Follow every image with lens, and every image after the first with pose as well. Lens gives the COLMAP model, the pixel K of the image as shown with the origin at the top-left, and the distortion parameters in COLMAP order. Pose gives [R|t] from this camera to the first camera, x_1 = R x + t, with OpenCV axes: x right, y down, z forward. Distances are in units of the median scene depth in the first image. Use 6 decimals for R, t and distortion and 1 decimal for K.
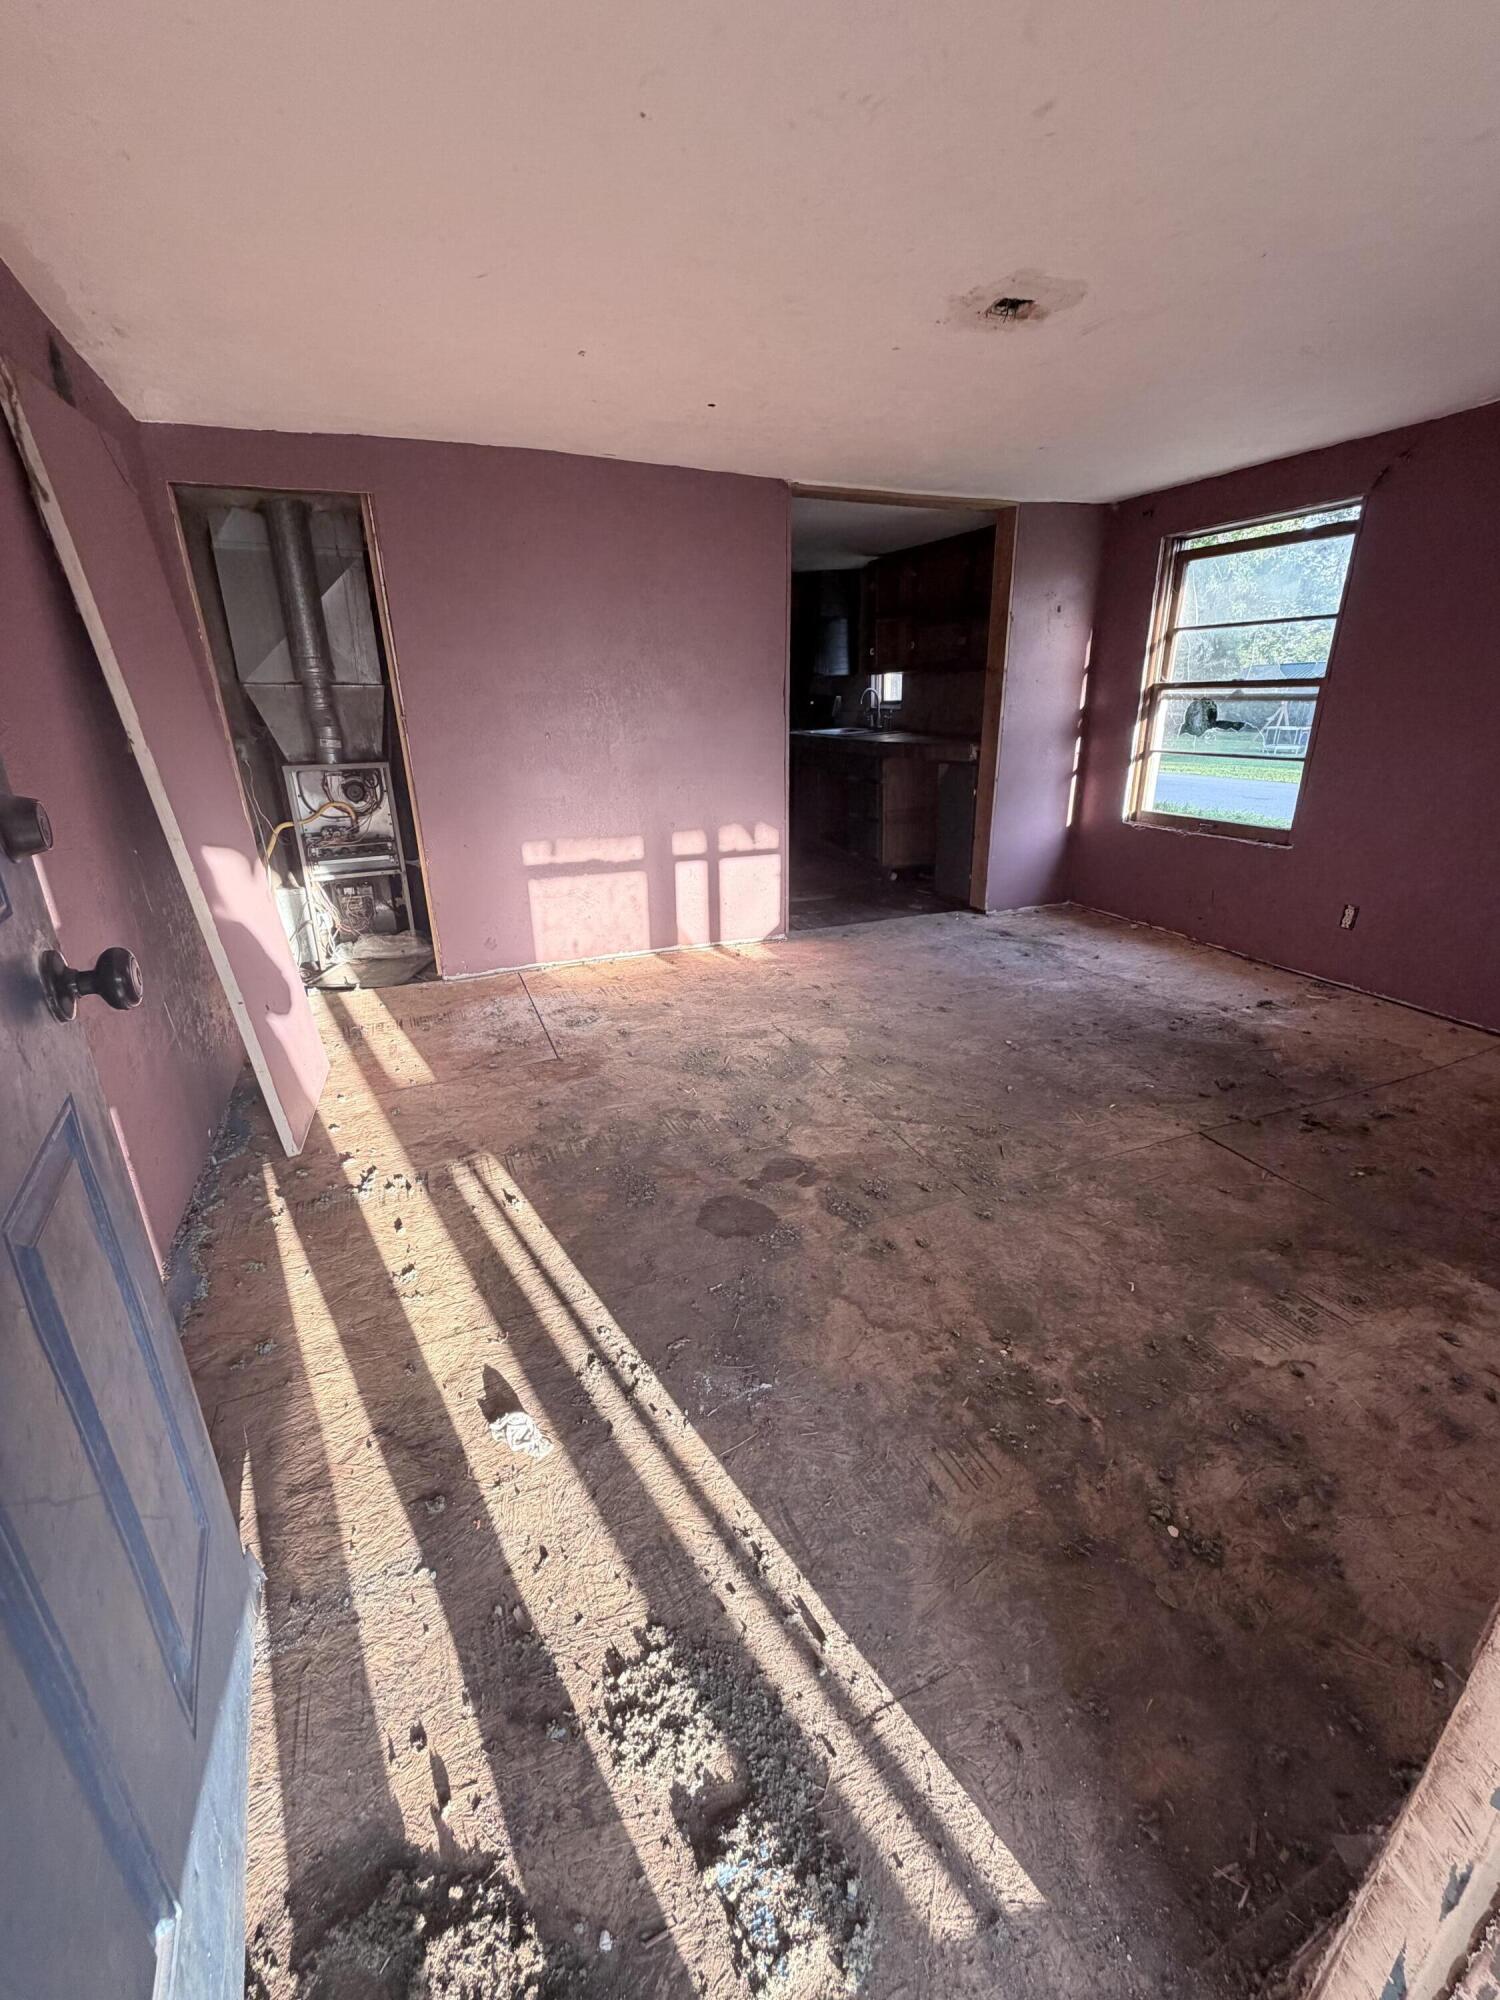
lens RADIAL K [[813.4, 0, 750.0], [0, 813.4, 1000.0], [0, 0, 1]] dist [-0.003293, 0.000061]
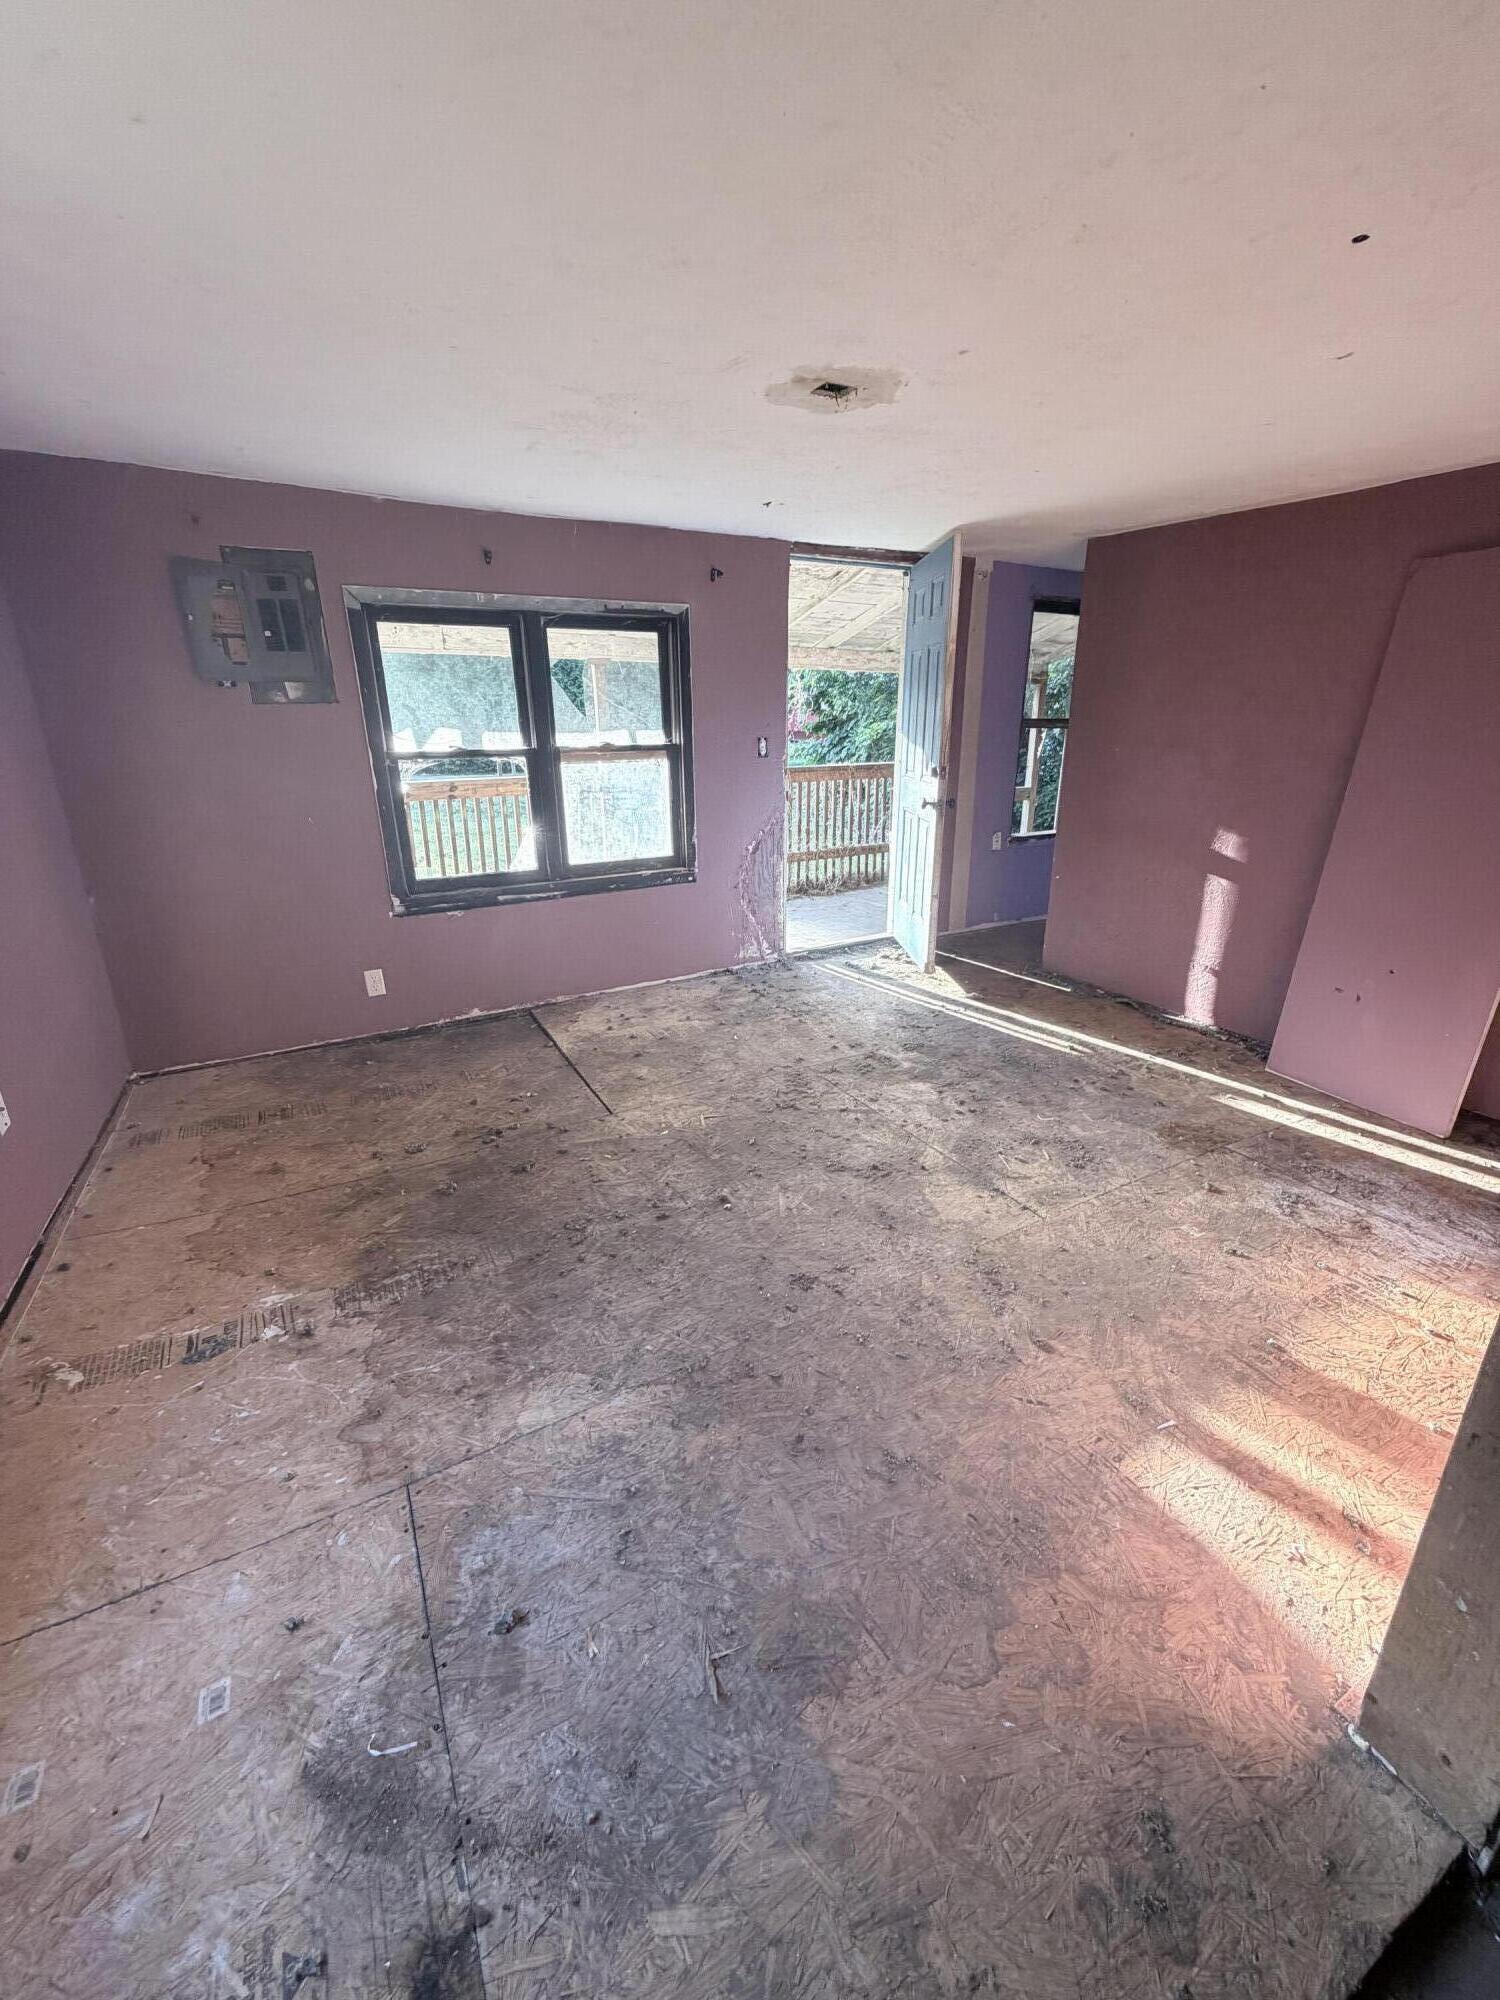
lens RADIAL K [[813.4, 0, 750.0], [0, 813.4, 1000.0], [0, 0, 1]] dist [-0.003293, 0.000061]
pose [[-0.995094, 0.038173, -0.091274, 0.374150], [-0.027959, 0.776458, 0.629549, -0.618697], [0.094903, 0.629012, -0.771581, 1.538626]]
